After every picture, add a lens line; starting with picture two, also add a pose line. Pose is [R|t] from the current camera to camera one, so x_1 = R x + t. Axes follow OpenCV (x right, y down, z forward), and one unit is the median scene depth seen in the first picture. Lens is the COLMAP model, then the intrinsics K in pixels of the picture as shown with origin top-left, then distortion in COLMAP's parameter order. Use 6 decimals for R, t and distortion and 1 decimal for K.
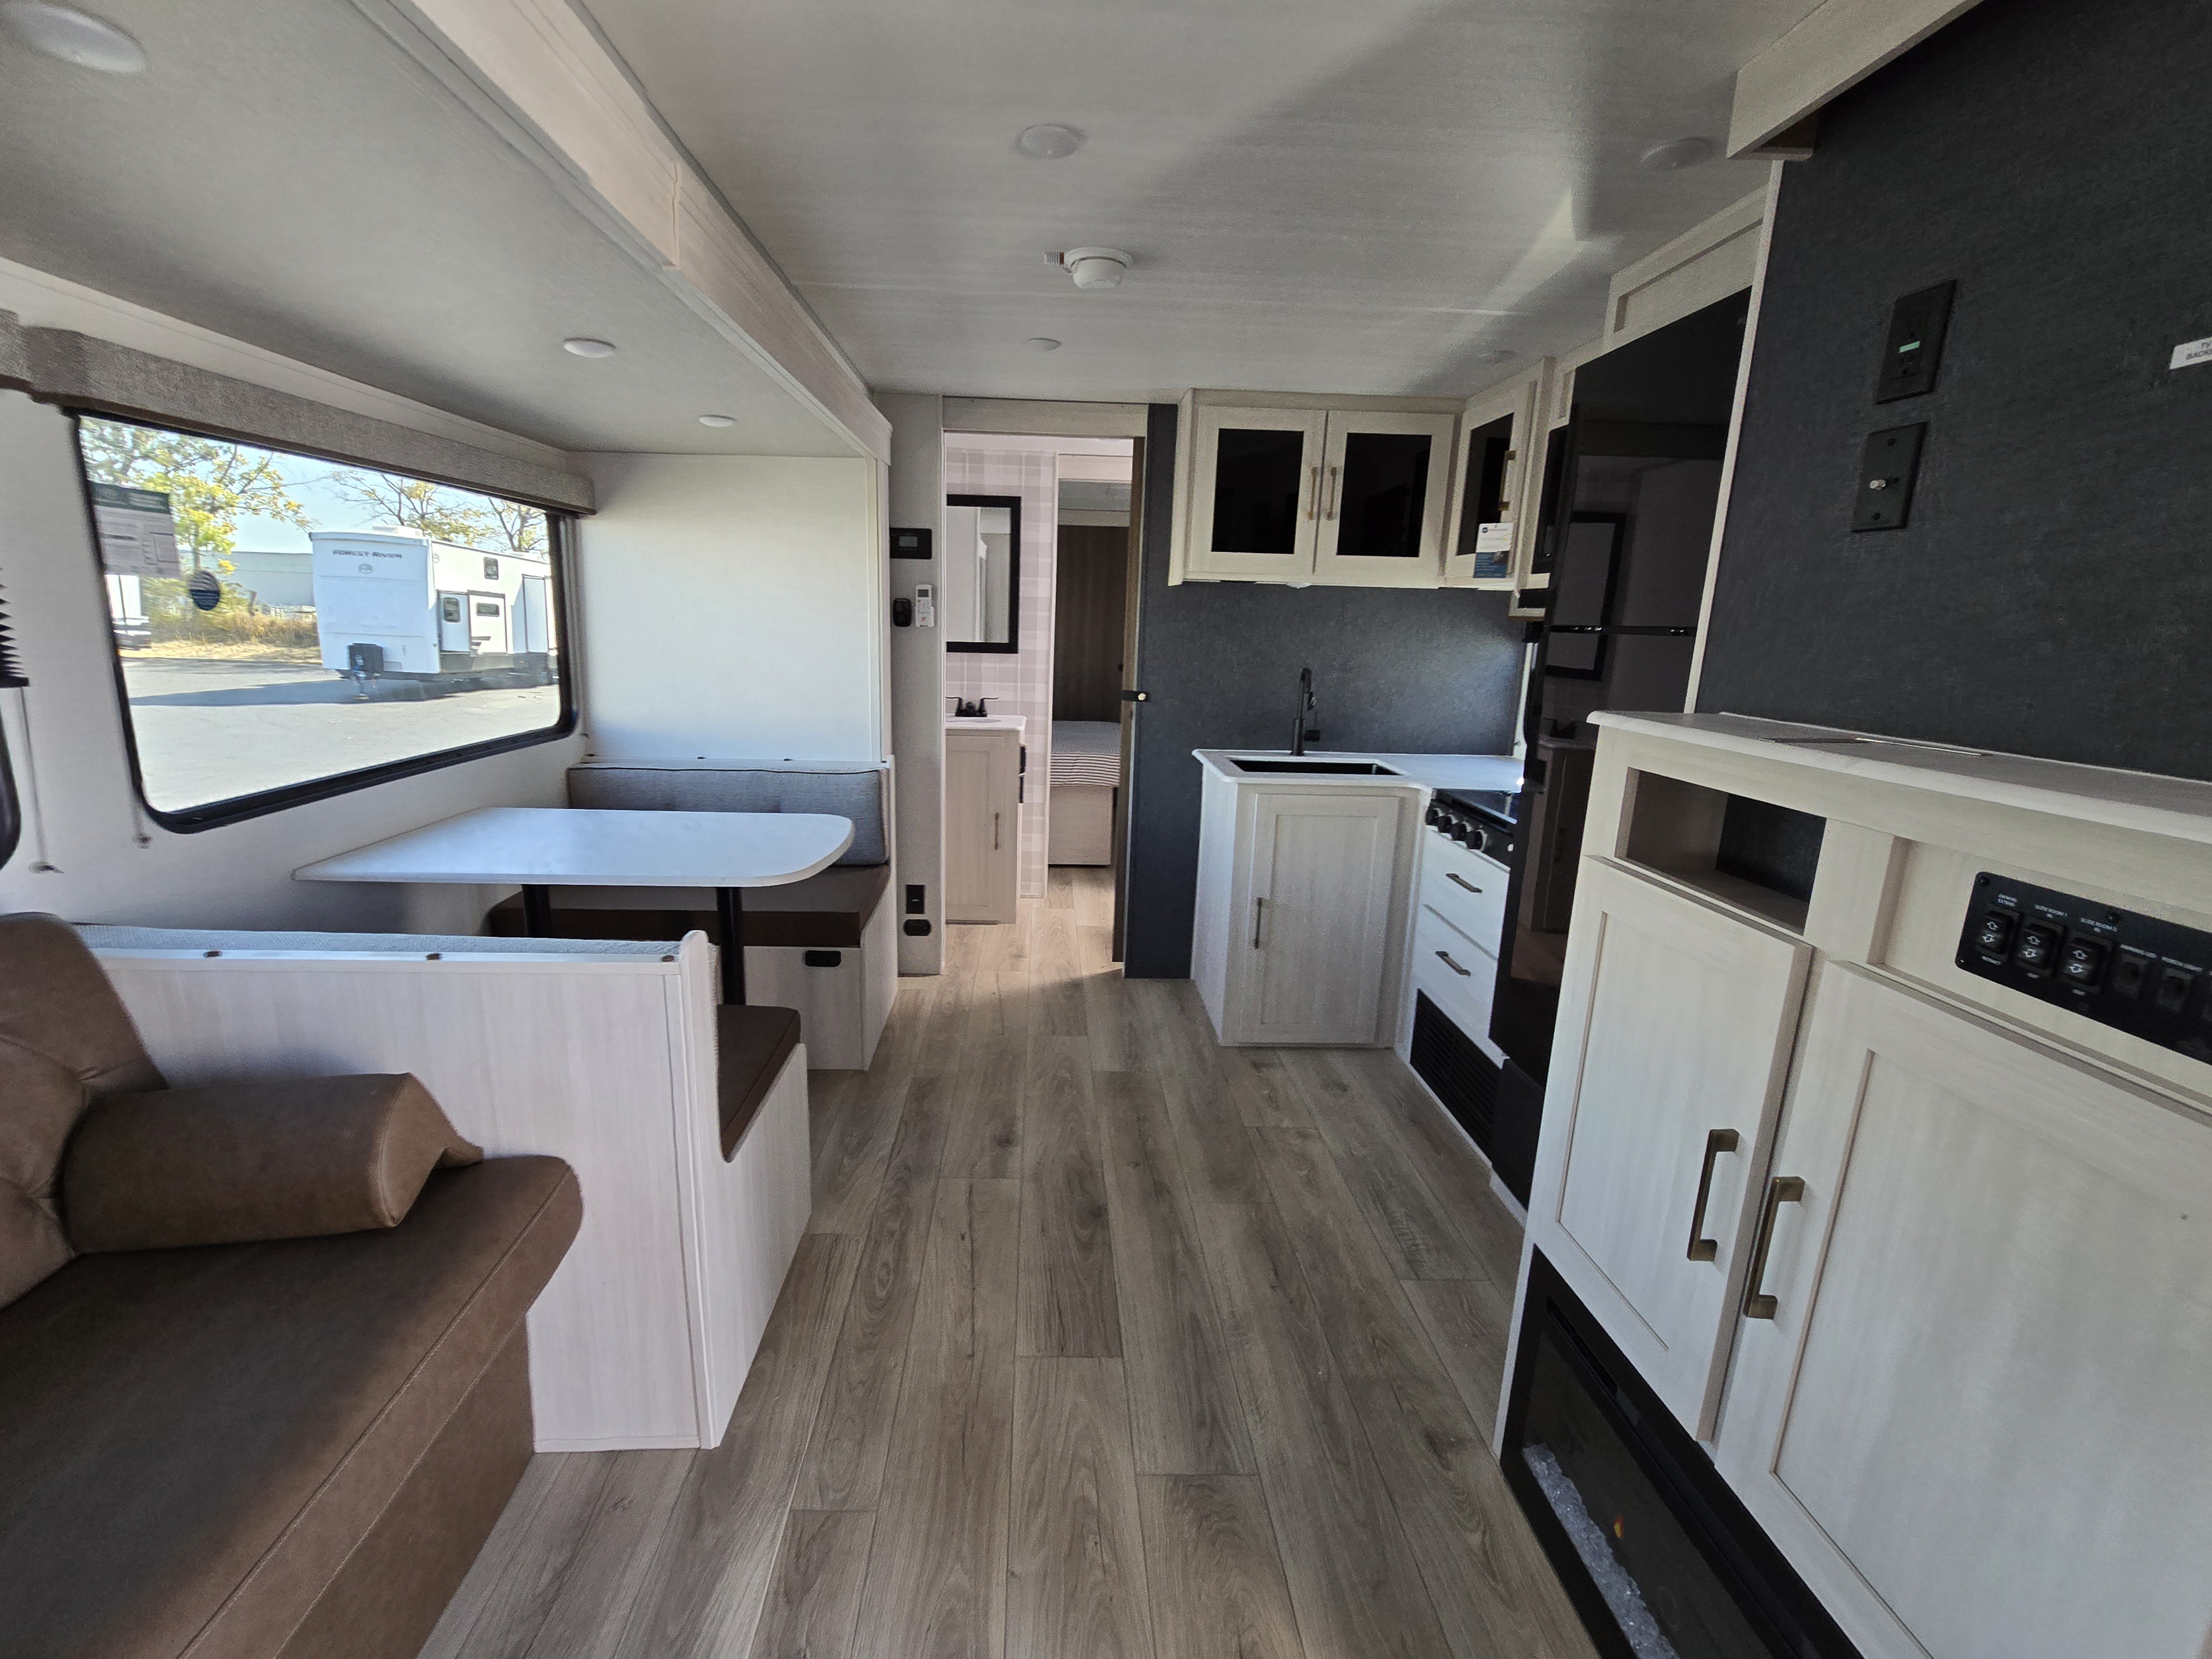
lens RADIAL K [[899.1, 0, 1101.2], [0, 899.1, 818.4], [0, 0, 1]] dist [0.002300, 0.000541]
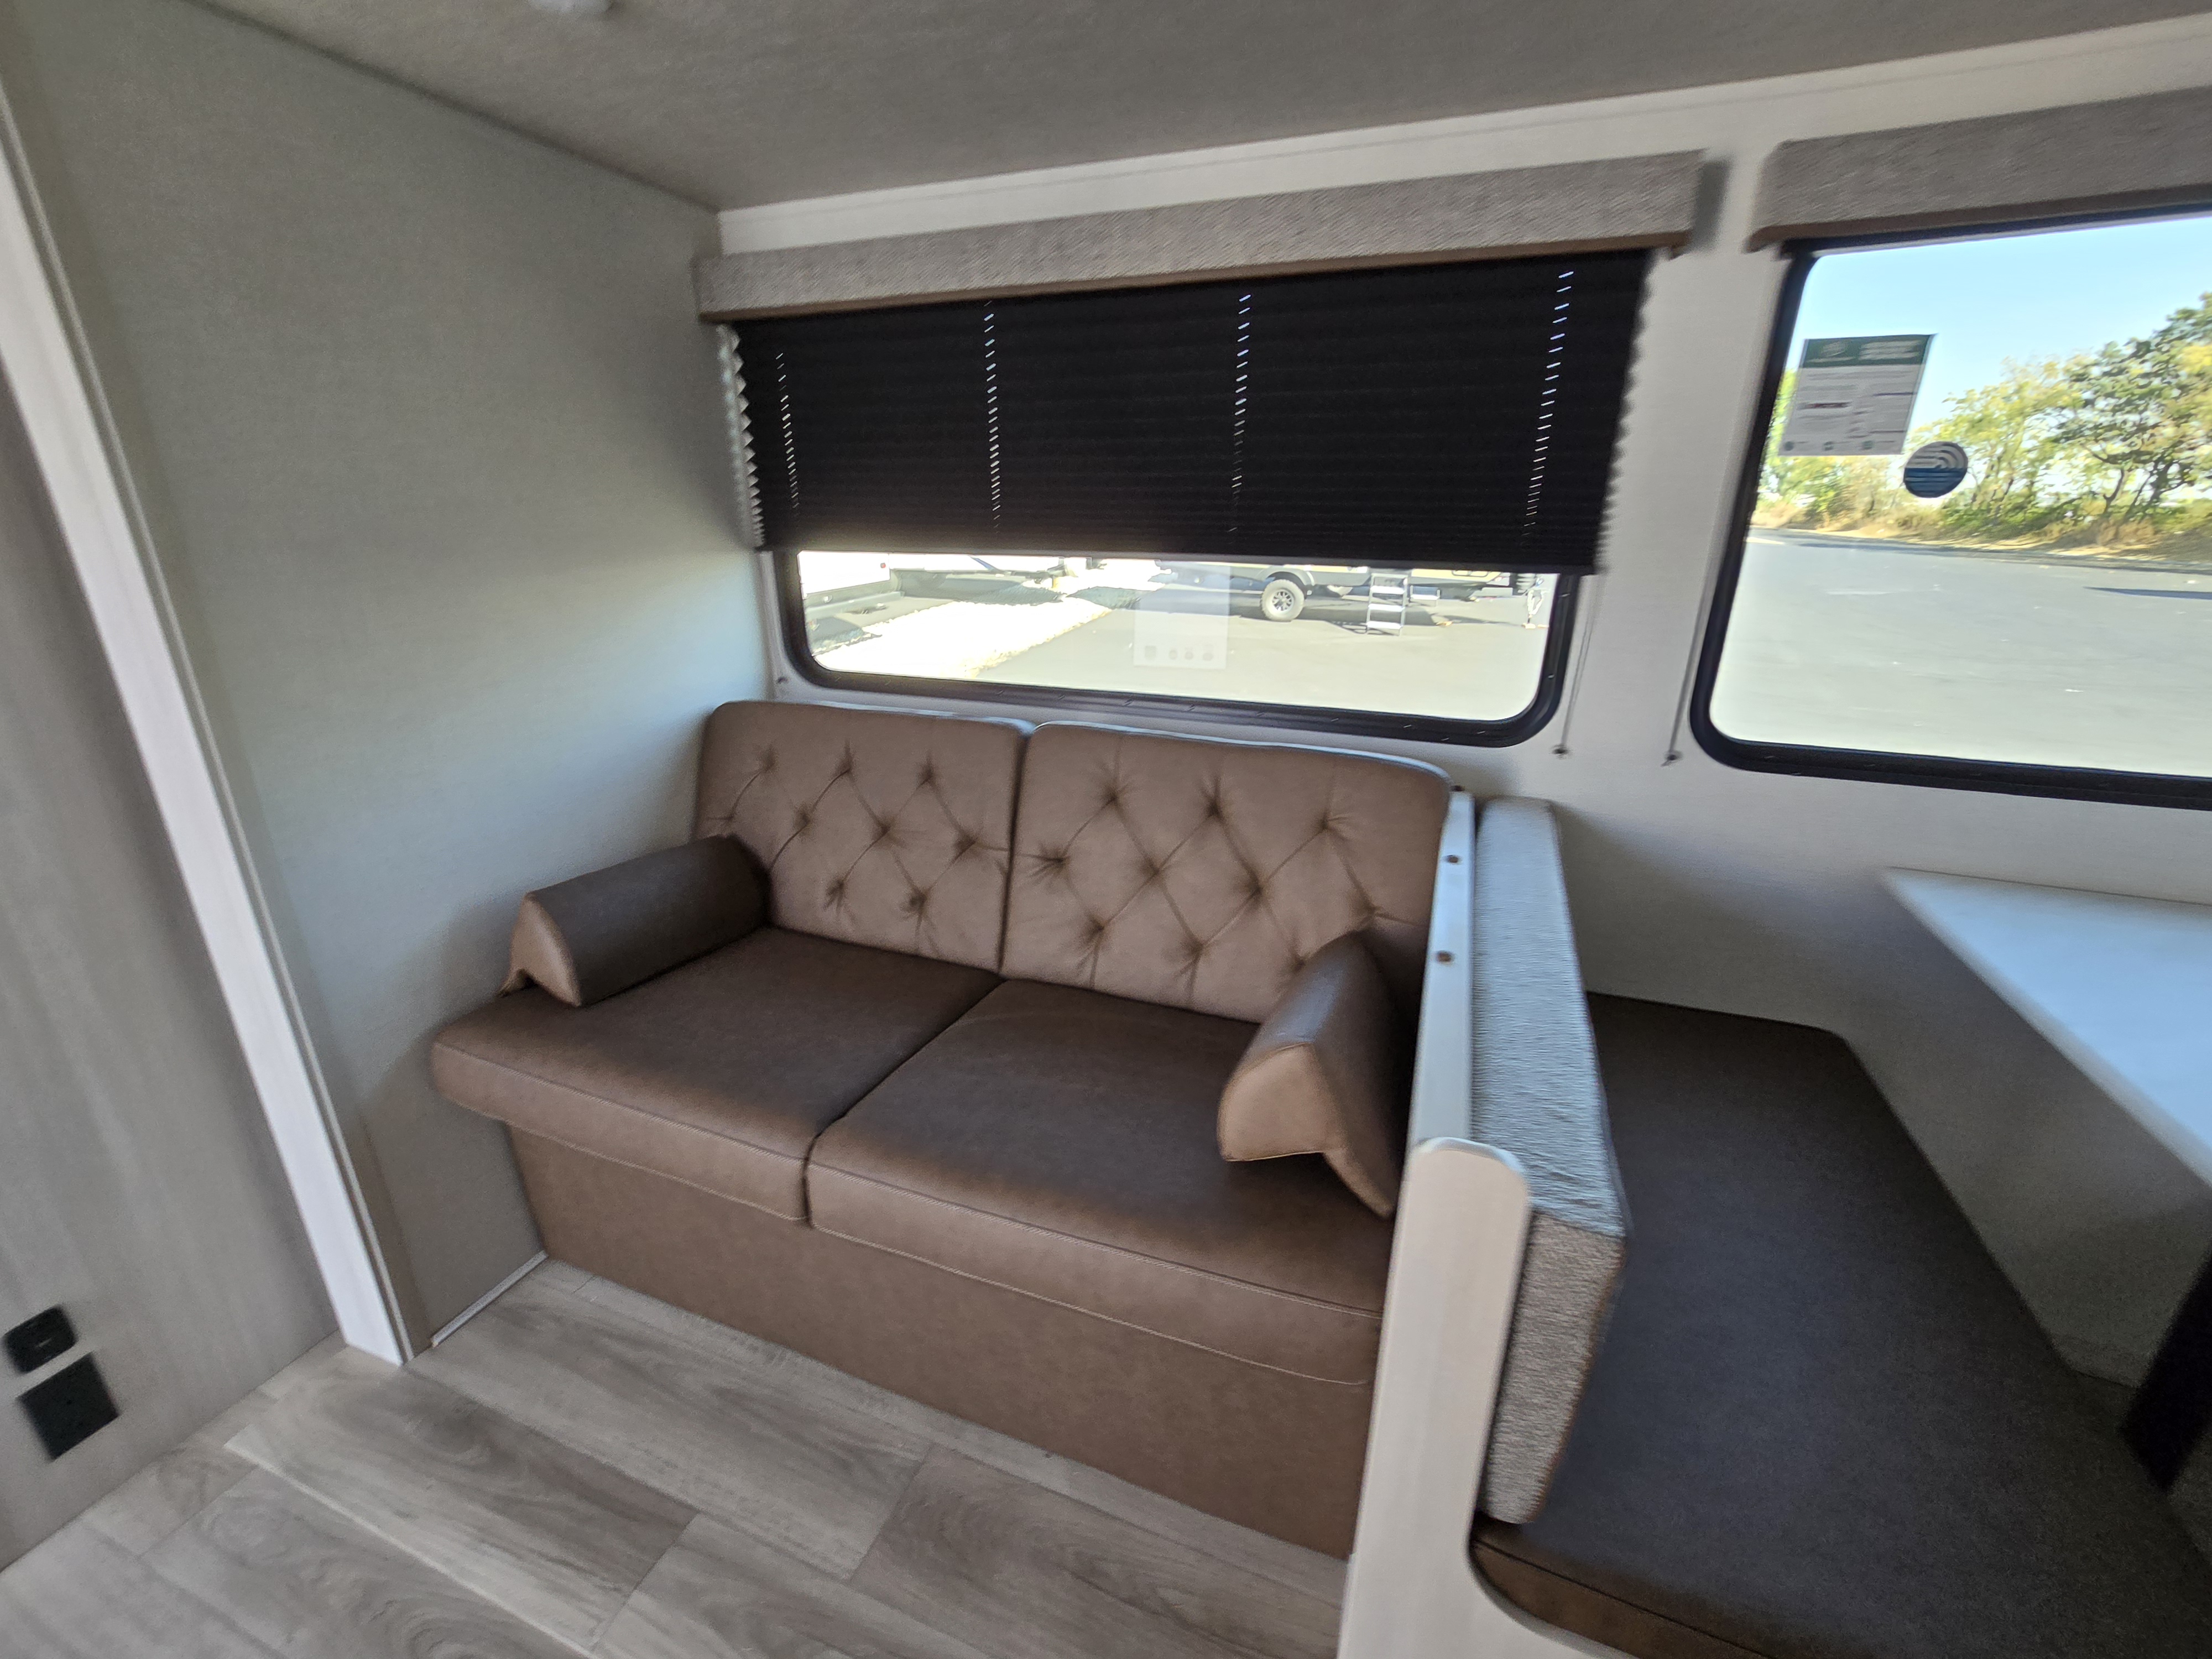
lens RADIAL K [[899.1, 0, 1114.9], [0, 899.1, 817.6], [0, 0, 1]] dist [0.002300, 0.000541]
pose [[-0.417428, 0.254301, -0.872402, -0.013495], [-0.212330, 0.906173, 0.365741, -0.147701], [0.883555, 0.337908, -0.324266, 0.894739]]
